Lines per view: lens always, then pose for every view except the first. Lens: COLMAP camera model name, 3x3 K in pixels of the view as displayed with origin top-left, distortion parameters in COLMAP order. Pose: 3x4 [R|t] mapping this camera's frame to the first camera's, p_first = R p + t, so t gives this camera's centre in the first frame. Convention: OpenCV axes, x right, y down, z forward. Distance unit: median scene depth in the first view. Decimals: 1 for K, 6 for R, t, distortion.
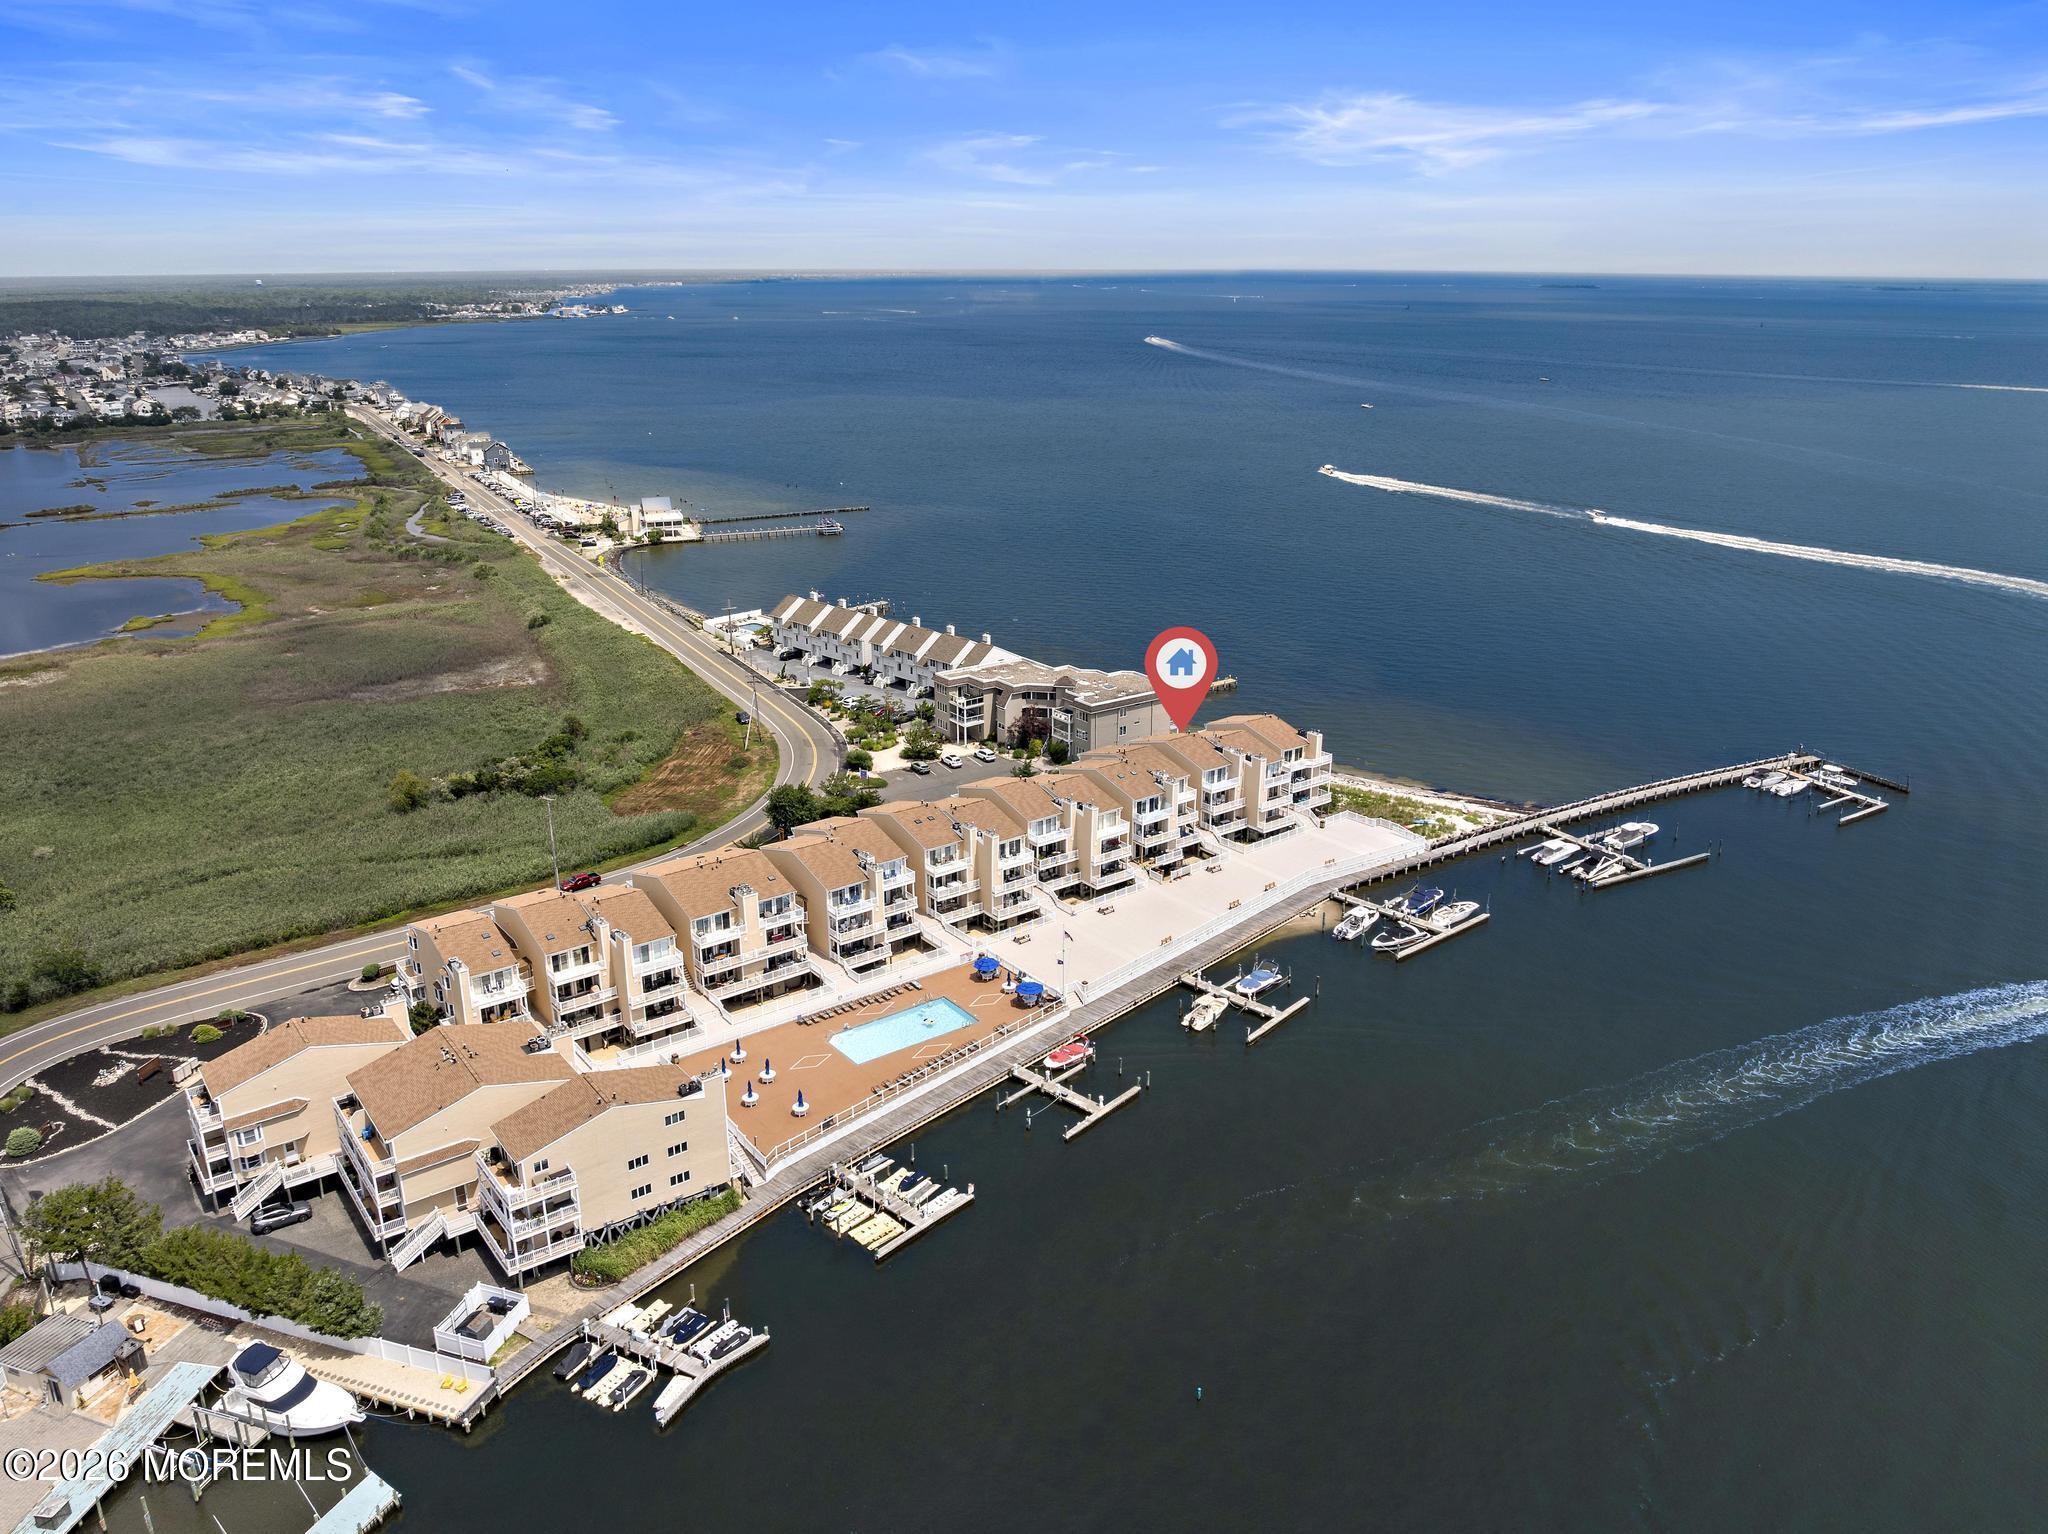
lens RADIAL K [[1470.2, 0, 1031.5], [0, 1470.2, 767.2], [0, 0, 1]] dist [-0.034093, -0.007502]
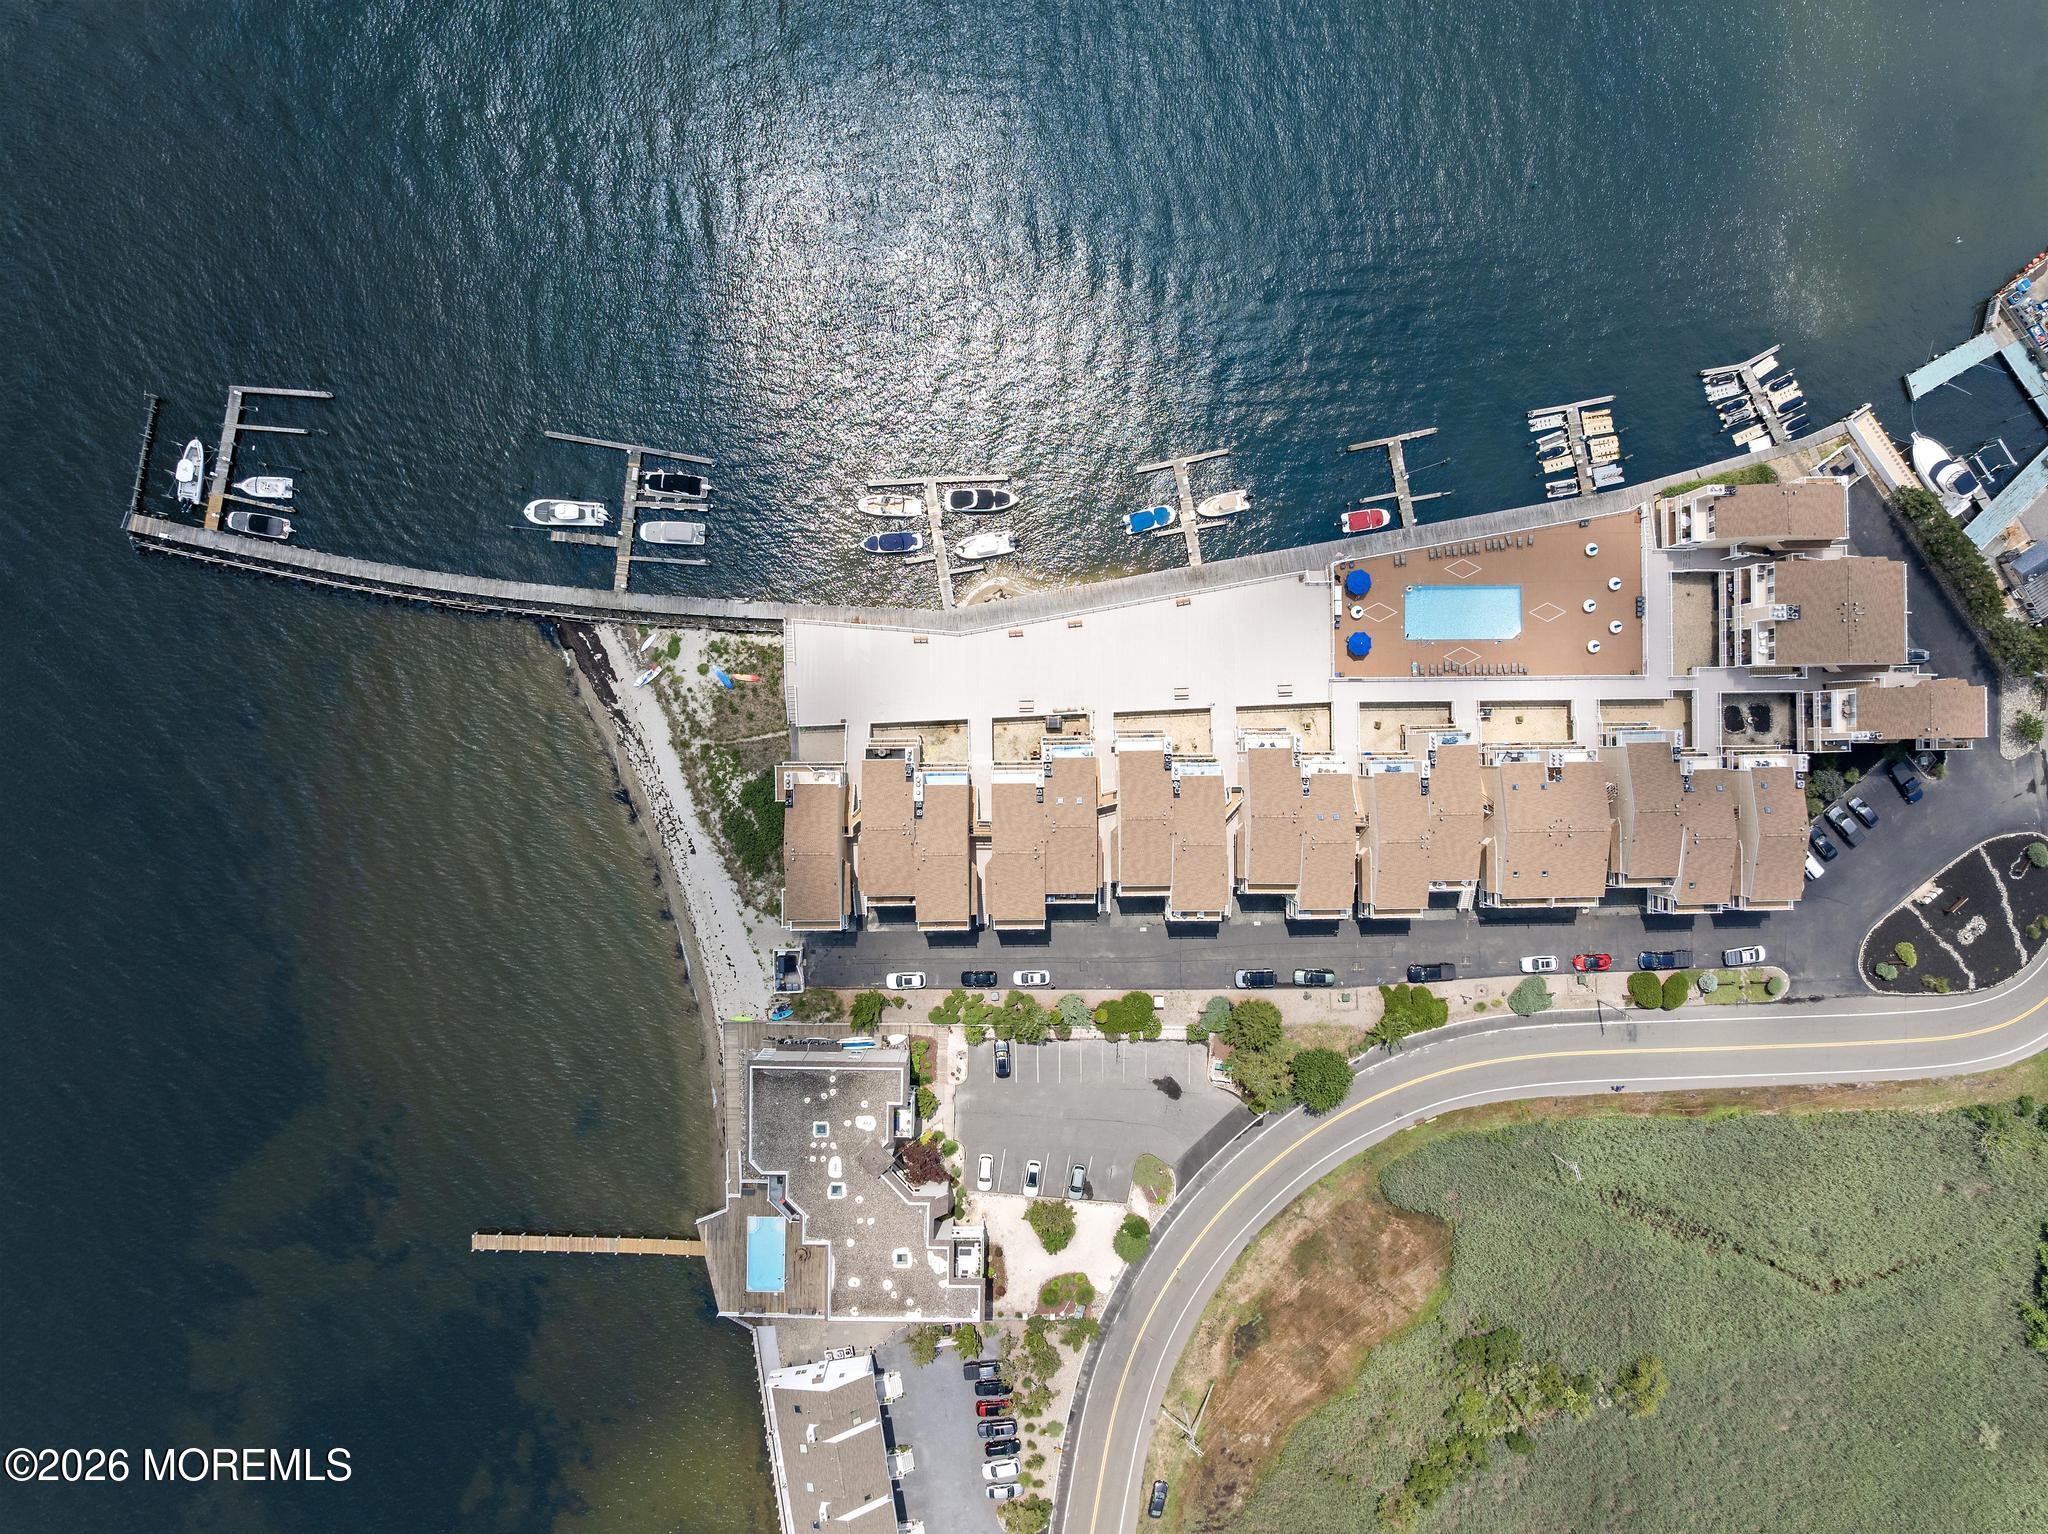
lens RADIAL K [[1470.2, 0, 1031.5], [0, 1470.2, 767.2], [0, 0, 1]] dist [-0.034093, -0.007502]
pose [[-0.800052, -0.599715, -0.016123, 0.118006], [0.181208, -0.267186, 0.946454, -0.890523], [-0.571910, 0.754290, 0.322436, 0.751772]]
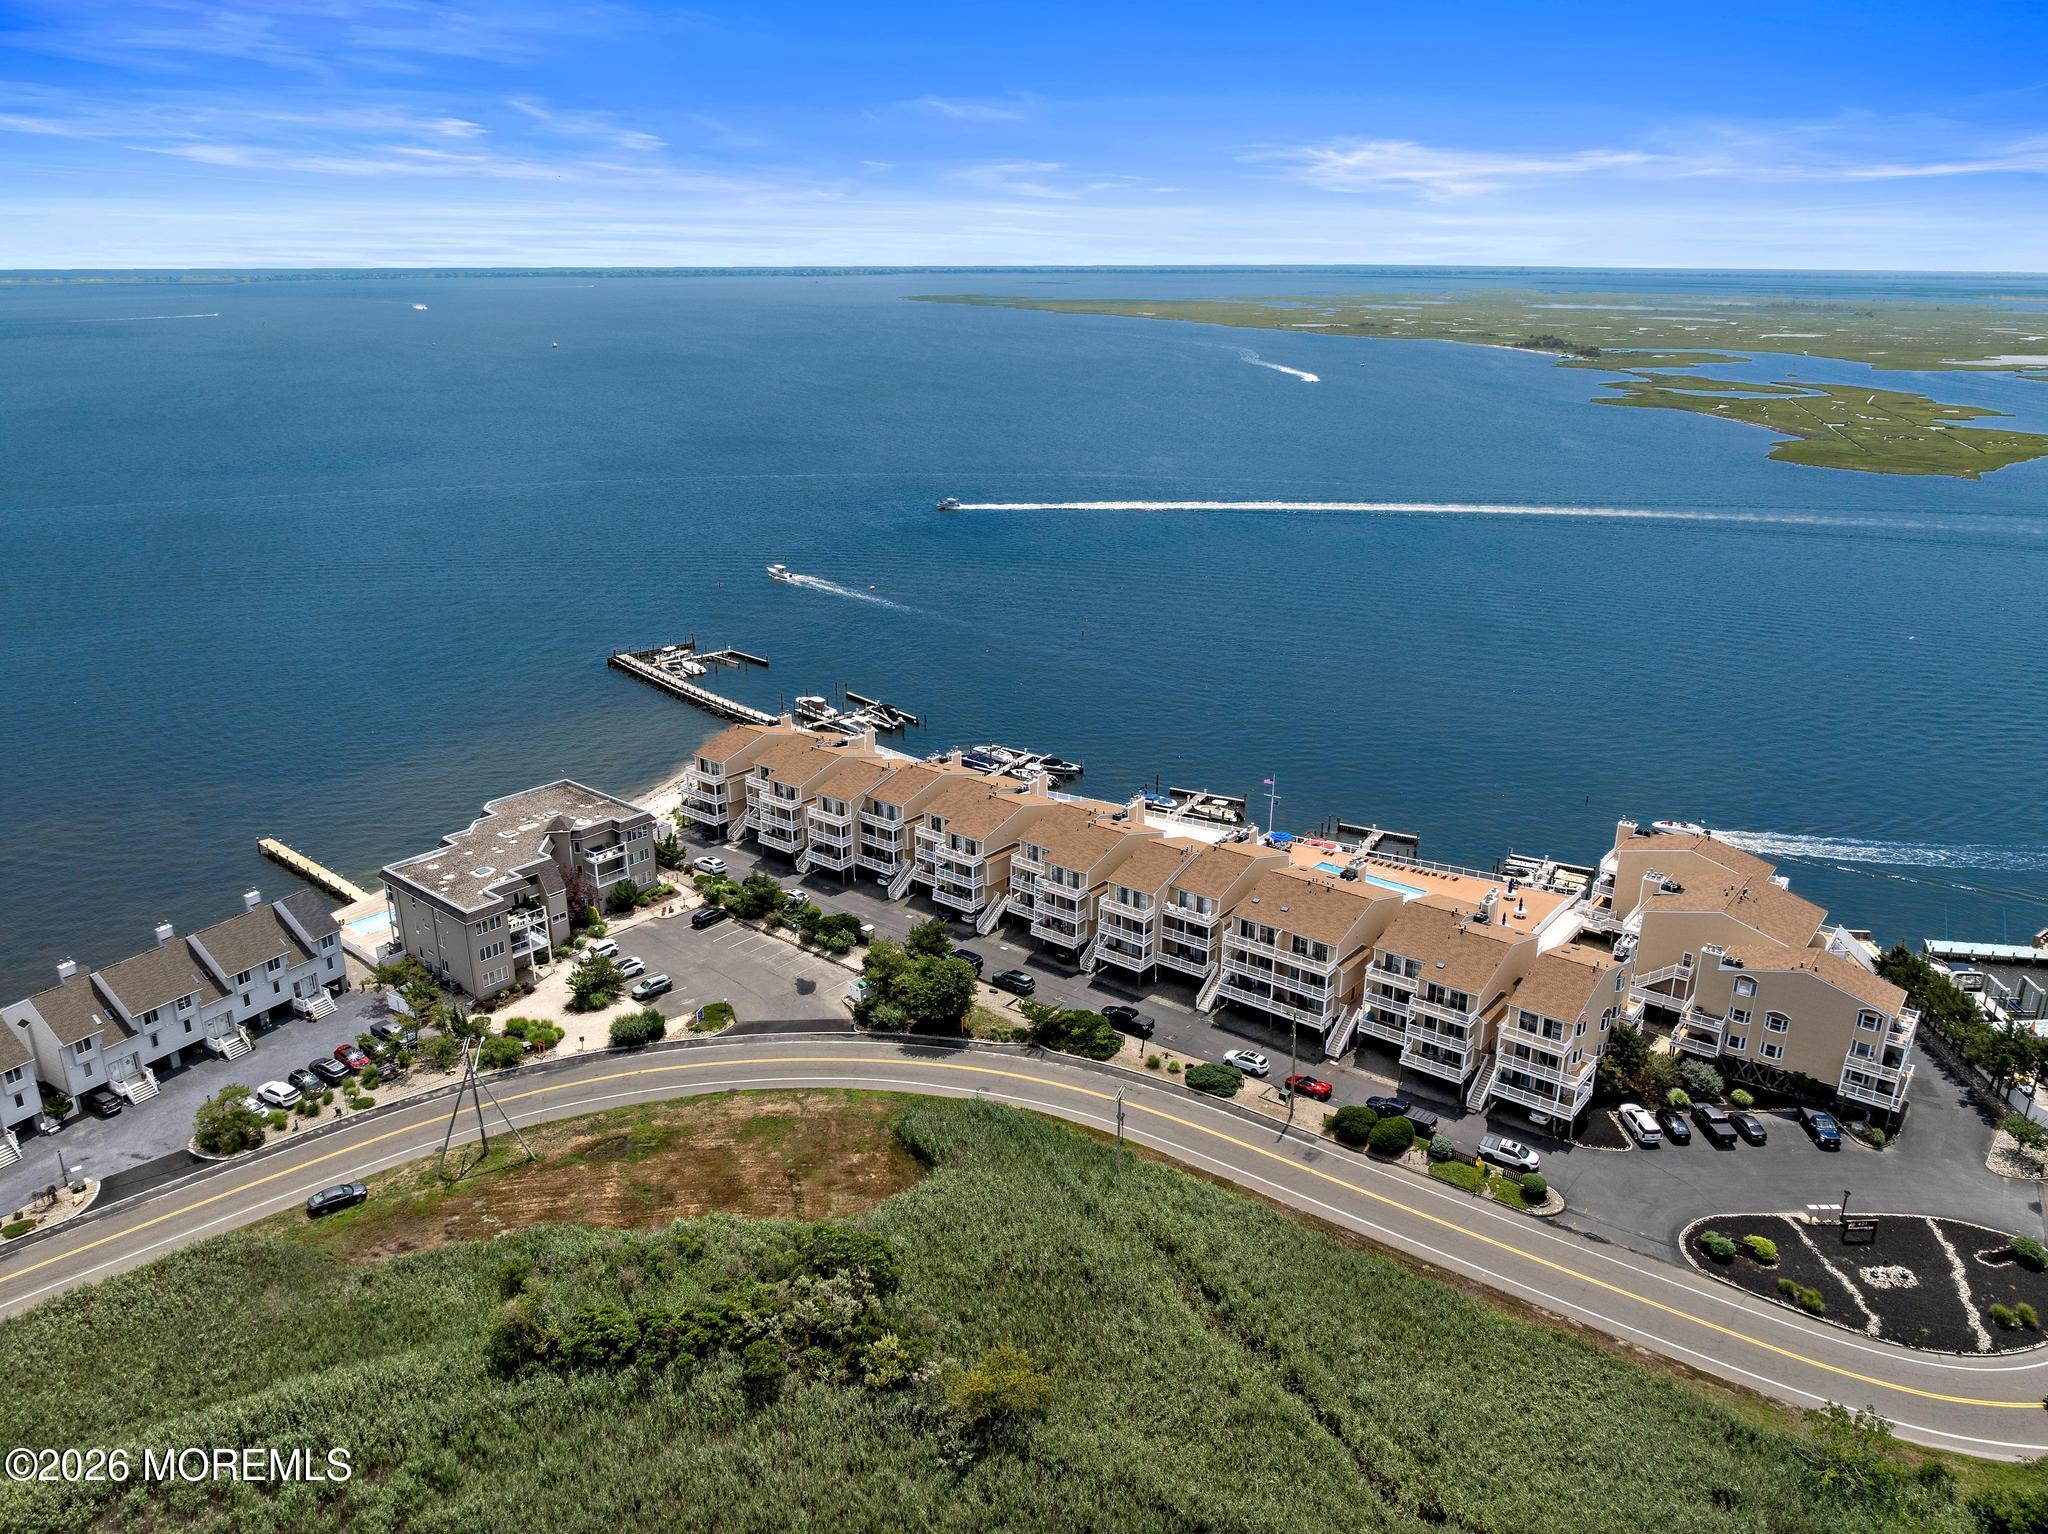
lens RADIAL K [[1452.4, 0, 1033.1], [0, 1452.4, 765.5], [0, 0, 1]] dist [-0.033795, -0.002301]
pose [[-0.240360, -0.318323, 0.917005, -0.908267], [0.311495, 0.869442, 0.383460, -0.378793], [-0.919346, 0.377811, -0.109823, 1.113925]]
